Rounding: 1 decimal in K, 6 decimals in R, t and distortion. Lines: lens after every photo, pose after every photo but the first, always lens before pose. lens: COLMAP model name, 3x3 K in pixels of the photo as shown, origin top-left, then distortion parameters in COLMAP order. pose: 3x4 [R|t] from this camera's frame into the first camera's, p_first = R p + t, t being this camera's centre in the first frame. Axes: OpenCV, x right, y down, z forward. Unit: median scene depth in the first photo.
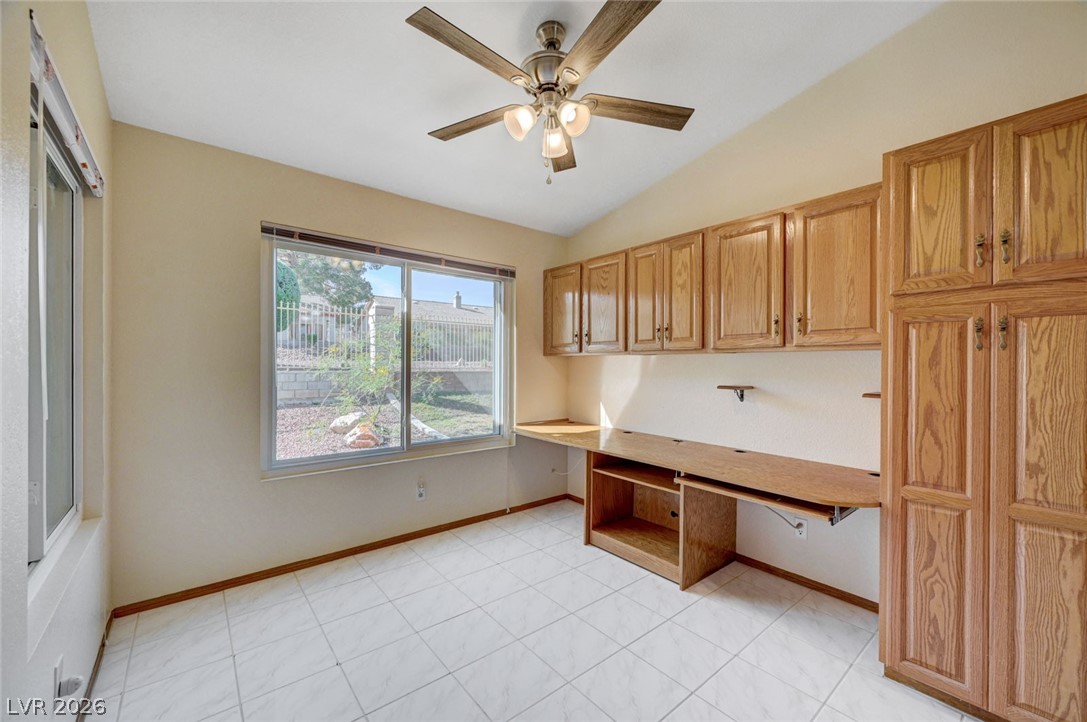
lens RADIAL K [[432.9, 0, 545.4], [0, 432.9, 363.9], [0, 0, 1]] dist [0.007705, 0.000116]
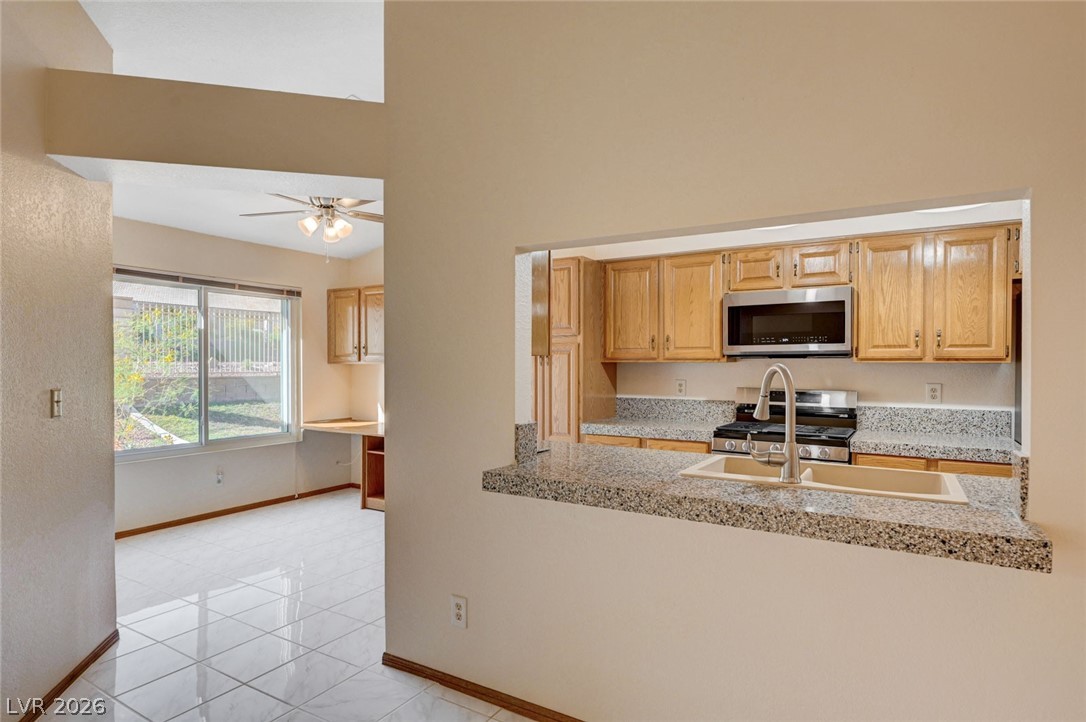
lens RADIAL K [[598.3, 0, 541.9], [0, 598.3, 369.3], [0, 0, 1]] dist [0.009506, 0.000208]
pose [[0.946421, -0.007821, 0.322841, 0.021363], [0.004326, 0.999924, 0.011543, -0.020497], [-0.322907, -0.009528, 0.946383, -0.743165]]
